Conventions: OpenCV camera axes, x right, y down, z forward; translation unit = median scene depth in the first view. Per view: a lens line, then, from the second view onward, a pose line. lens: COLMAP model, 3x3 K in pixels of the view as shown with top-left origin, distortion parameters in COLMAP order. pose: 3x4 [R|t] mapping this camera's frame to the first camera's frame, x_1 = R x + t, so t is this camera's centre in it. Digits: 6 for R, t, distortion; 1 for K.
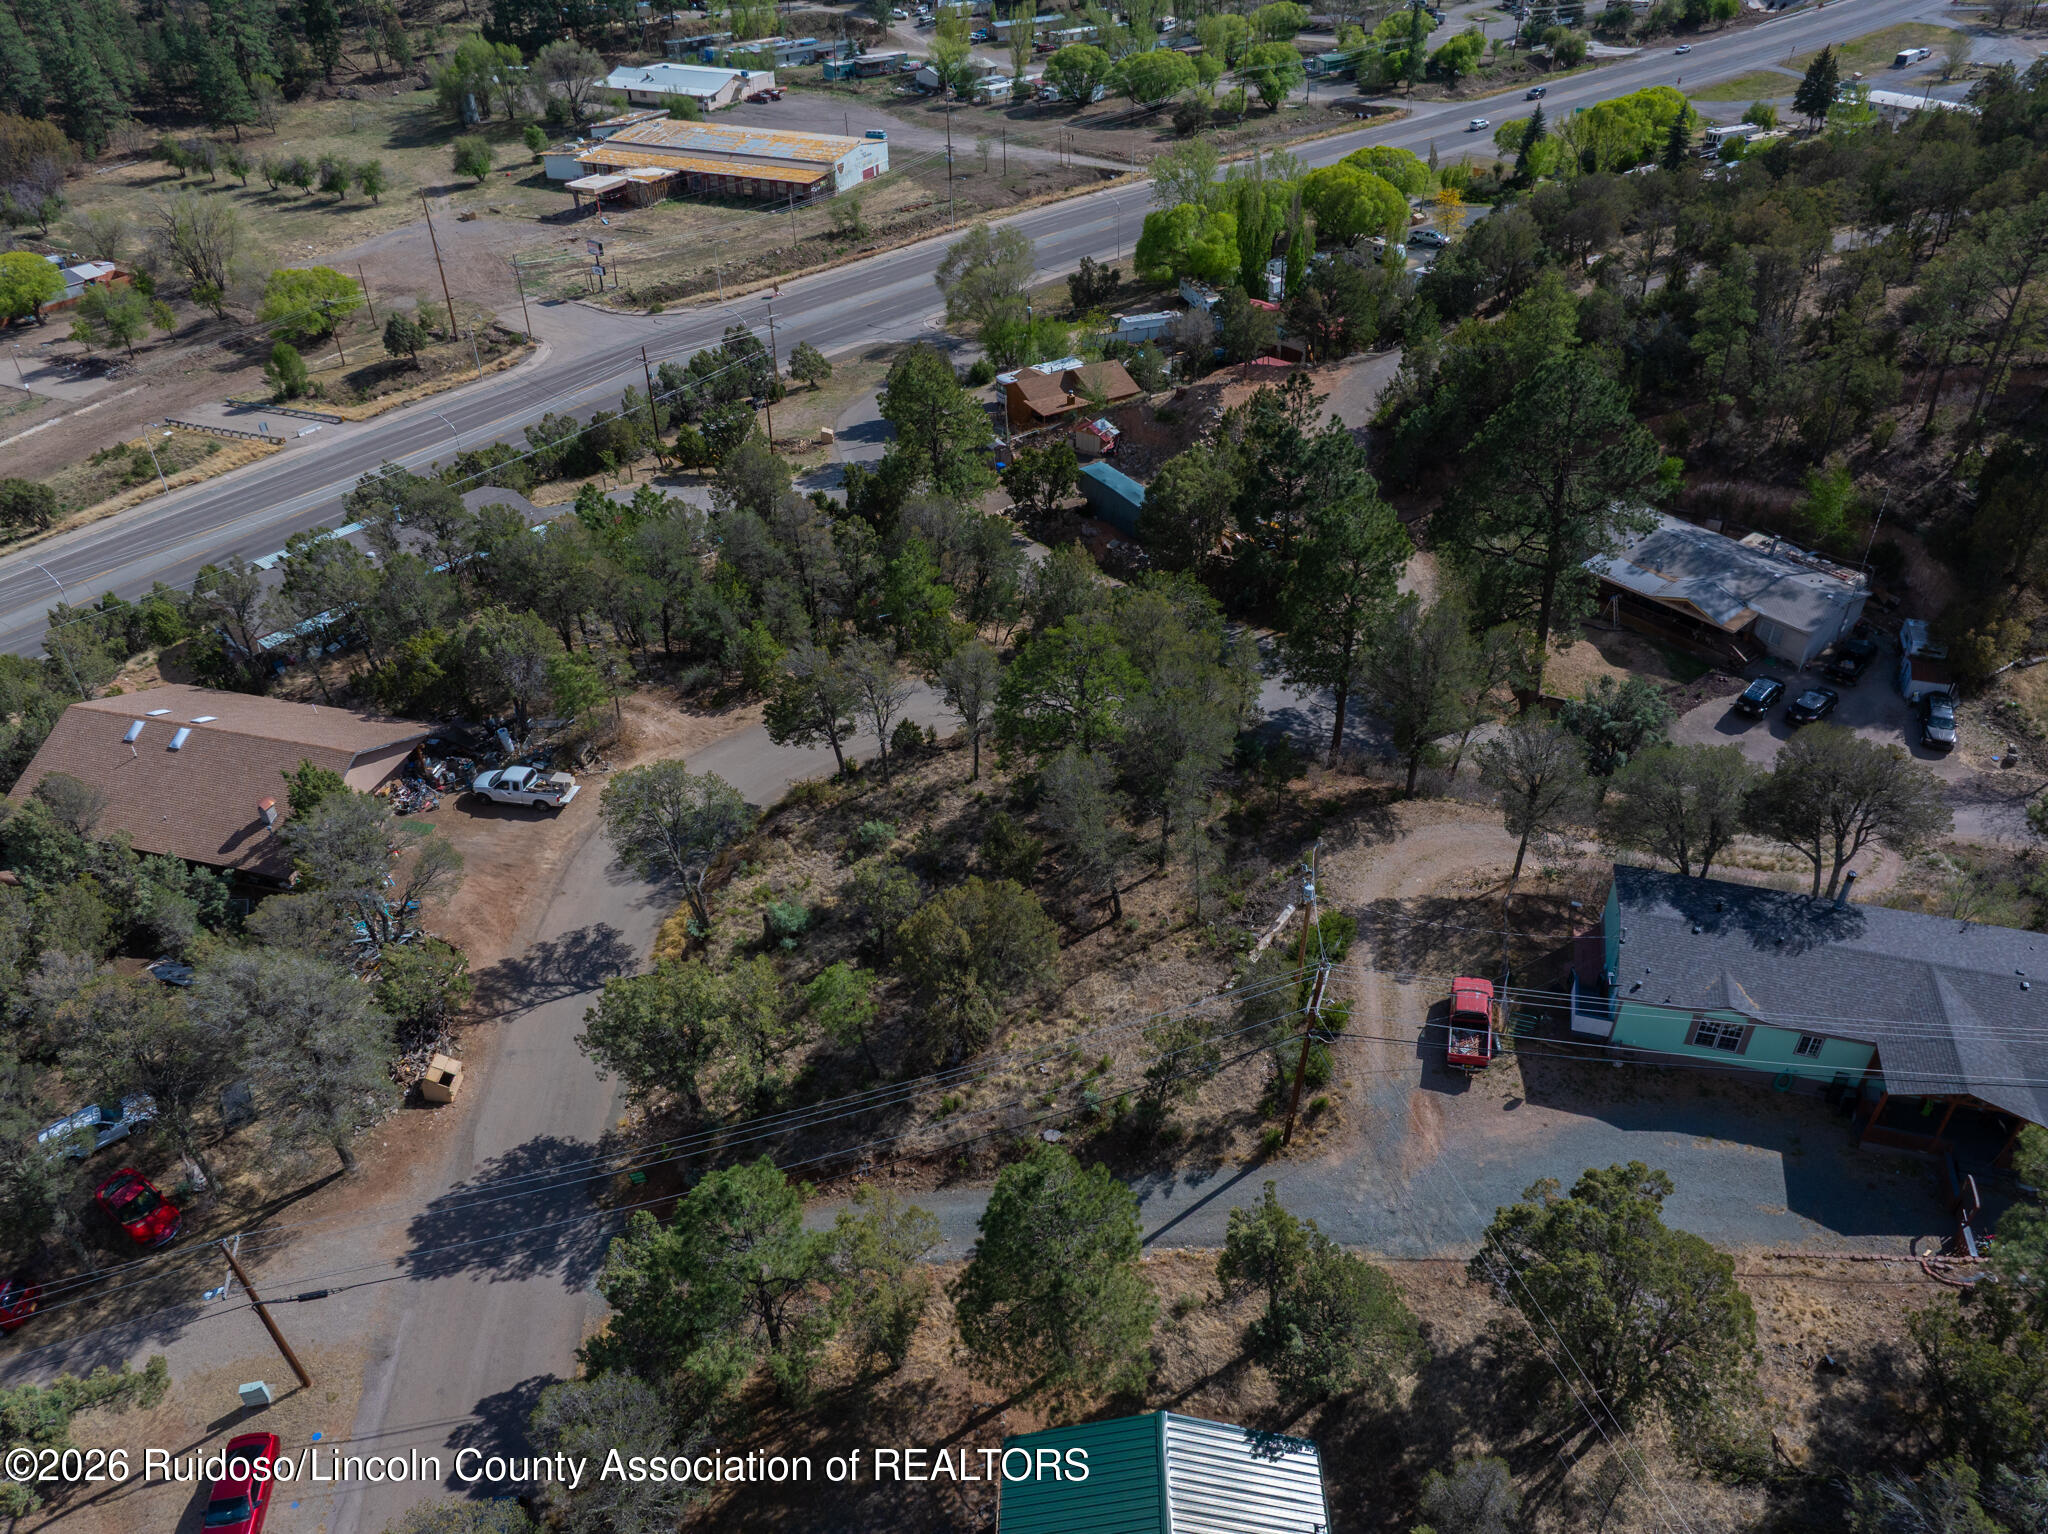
lens RADIAL K [[1448.0, 0, 1032.7], [0, 1448.0, 760.5], [0, 0, 1]] dist [-0.054115, 0.027802]
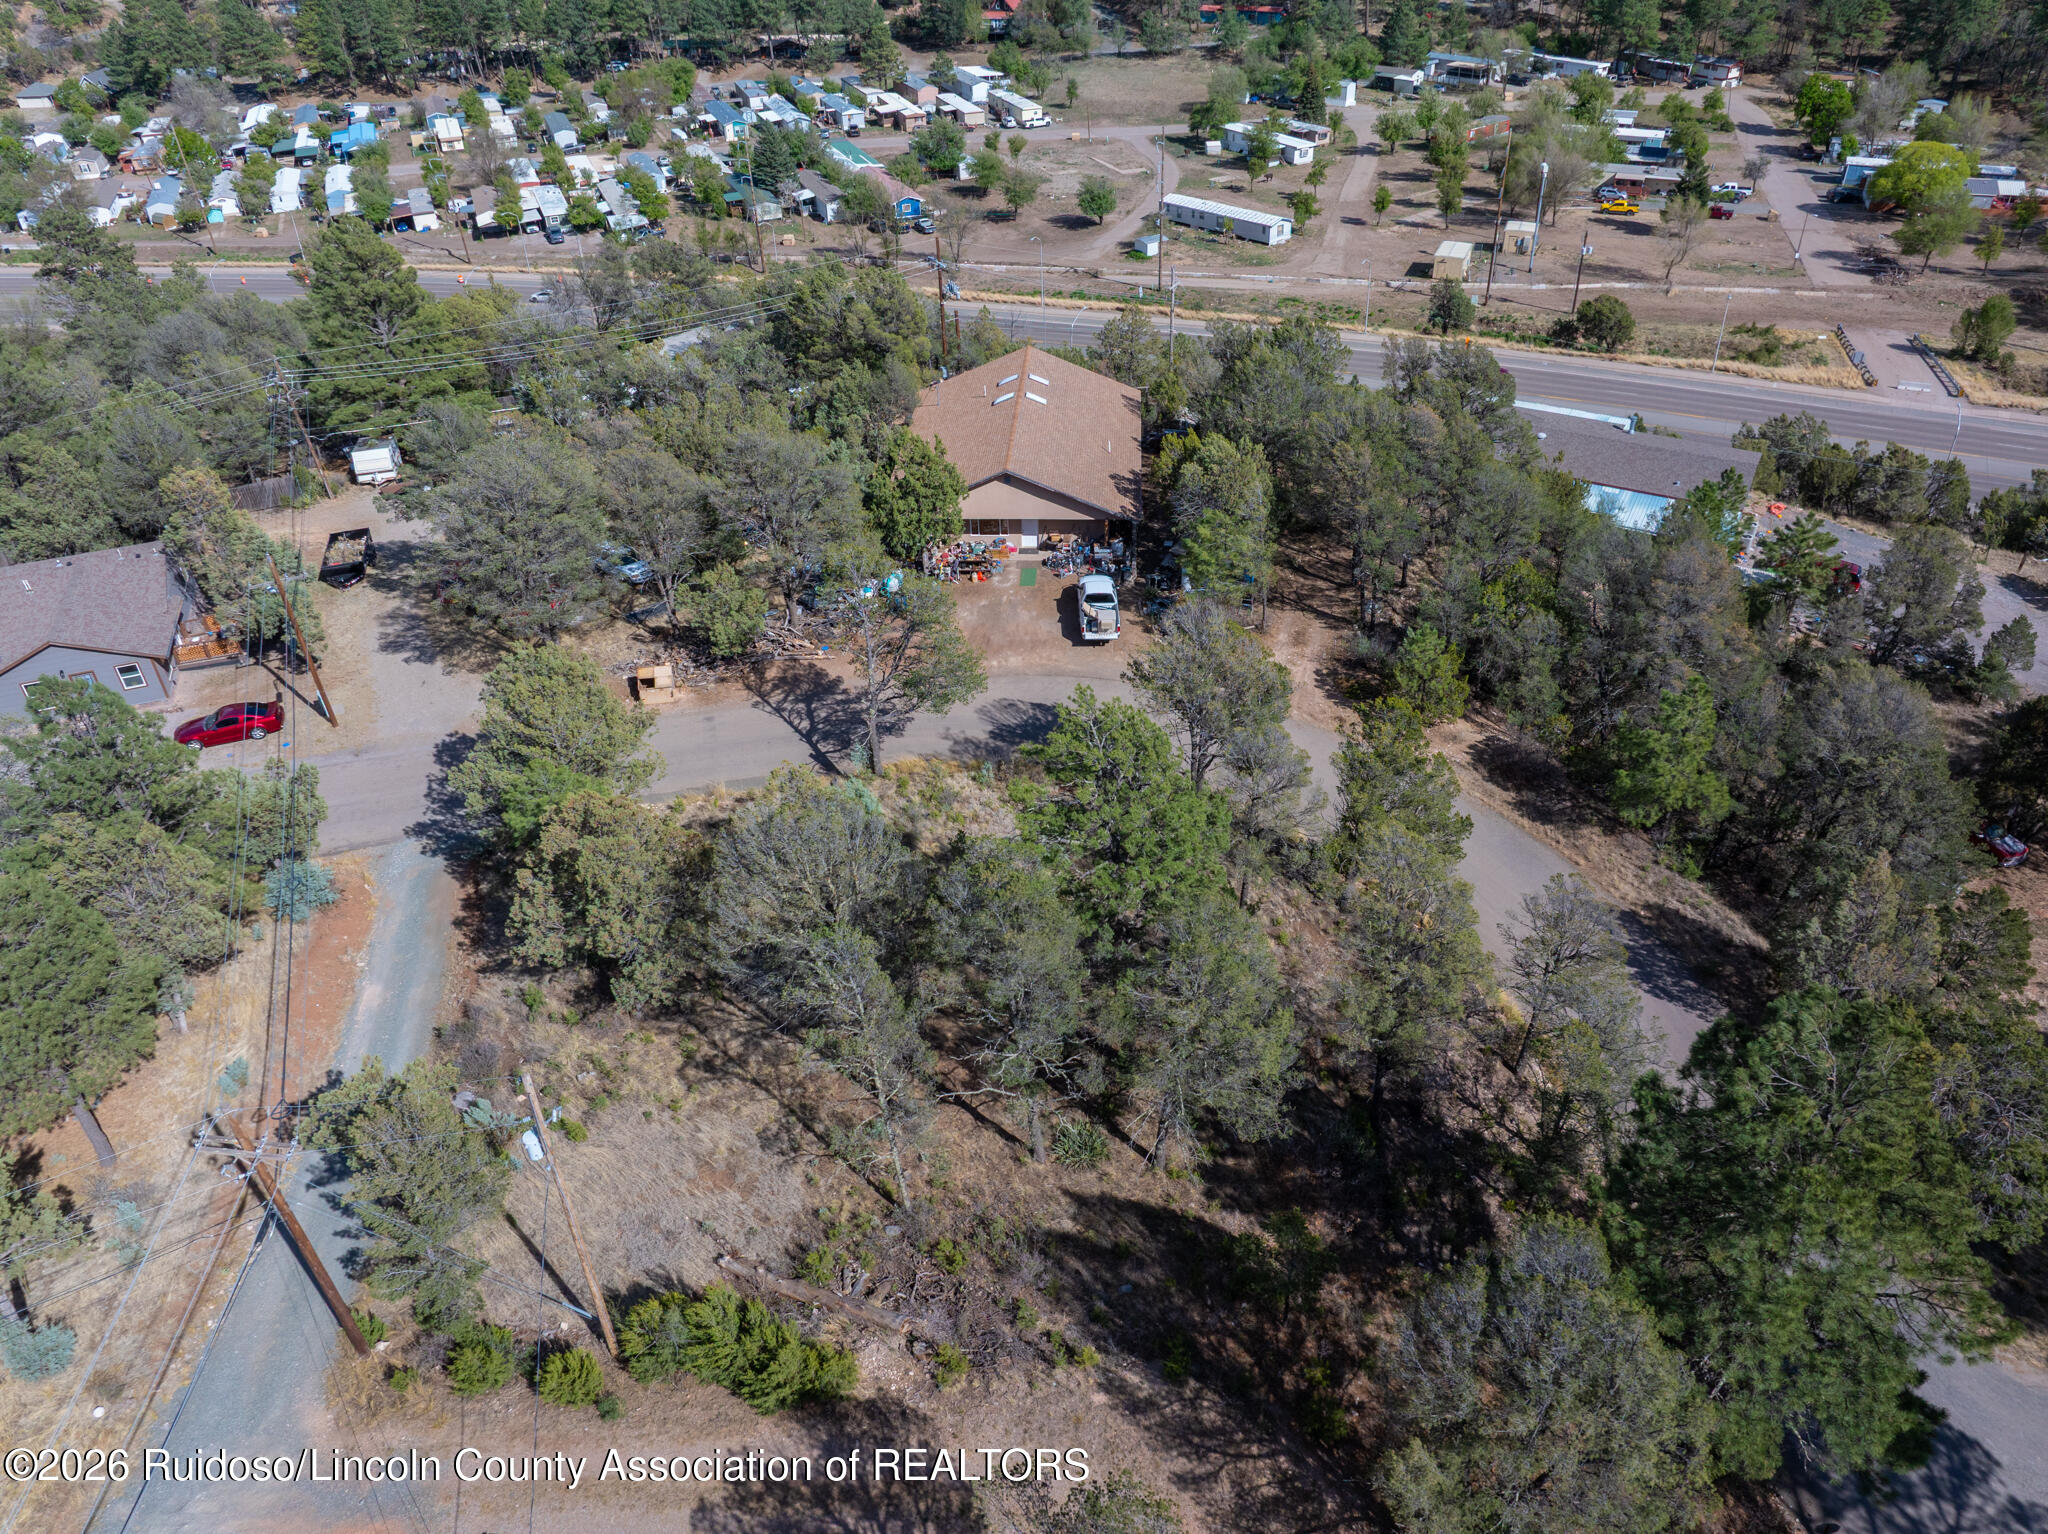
lens RADIAL K [[1448.0, 0, 1032.7], [0, 1448.0, 760.5], [0, 0, 1]] dist [-0.054115, 0.027802]
pose [[0.194963, 0.567100, -0.800242, 0.177015], [-0.548884, 0.739258, 0.390159, -0.102575], [0.812844, 0.363173, 0.455400, 0.254960]]
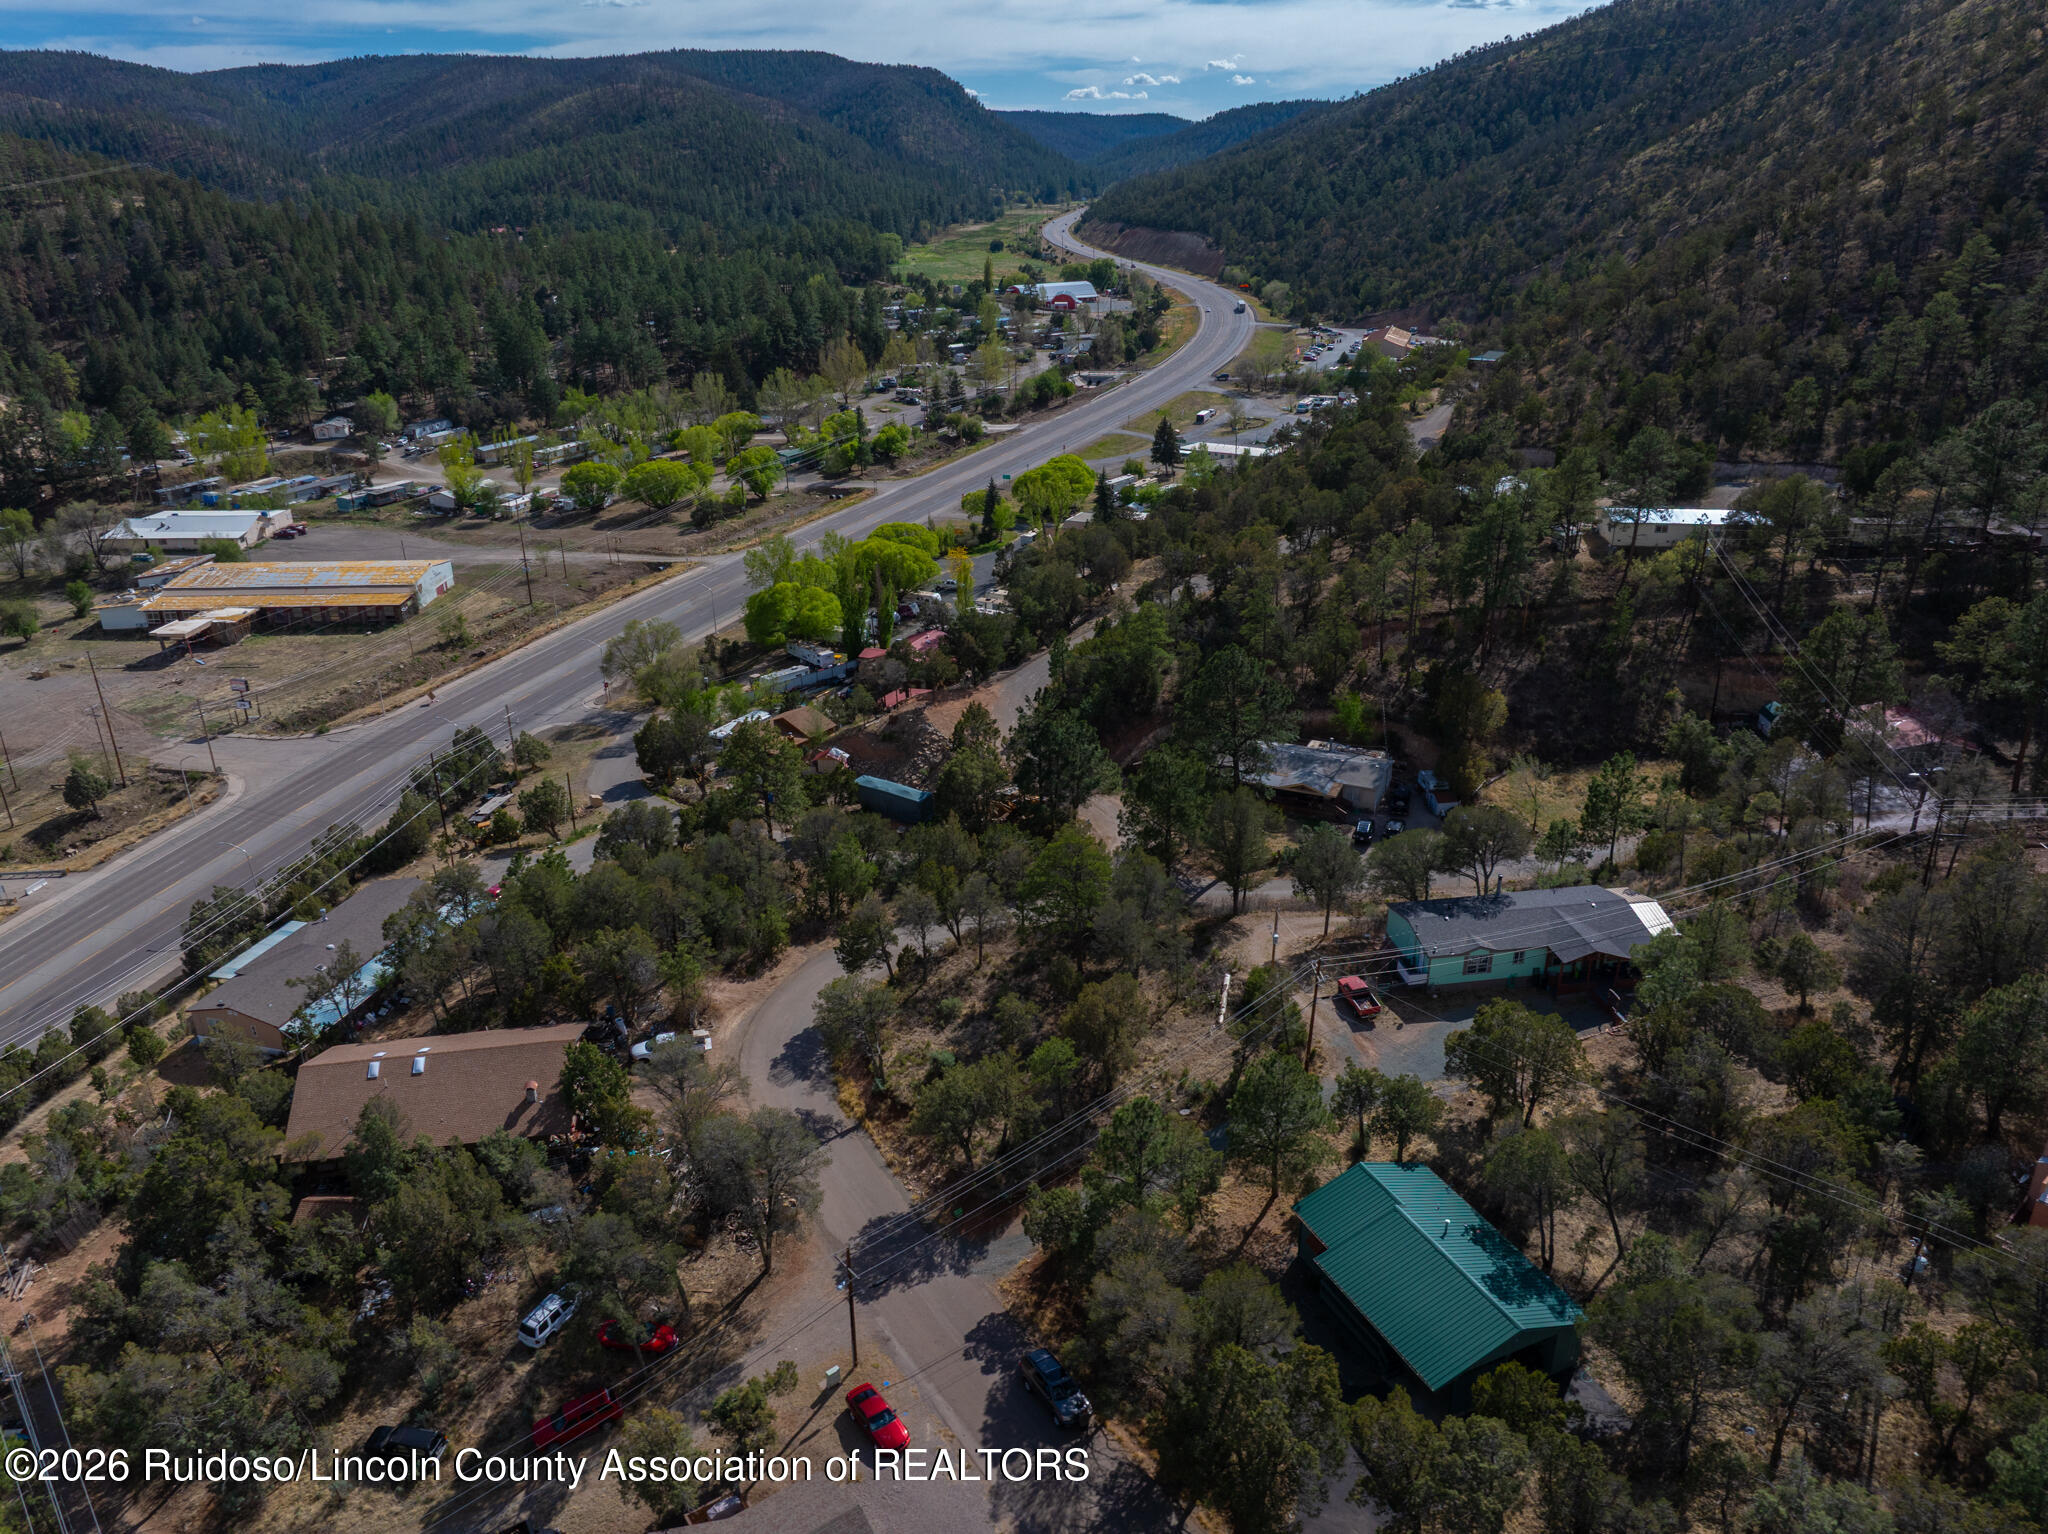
lens RADIAL K [[1442.5, 0, 1032.9], [0, 1442.5, 763.8], [0, 0, 1]] dist [-0.035242, -0.006529]
pose [[0.903065, -0.163477, 0.397176, -0.232108], [0.248729, 0.952942, -0.173309, 0.035904], [-0.350153, 0.255298, 0.901230, -0.177461]]
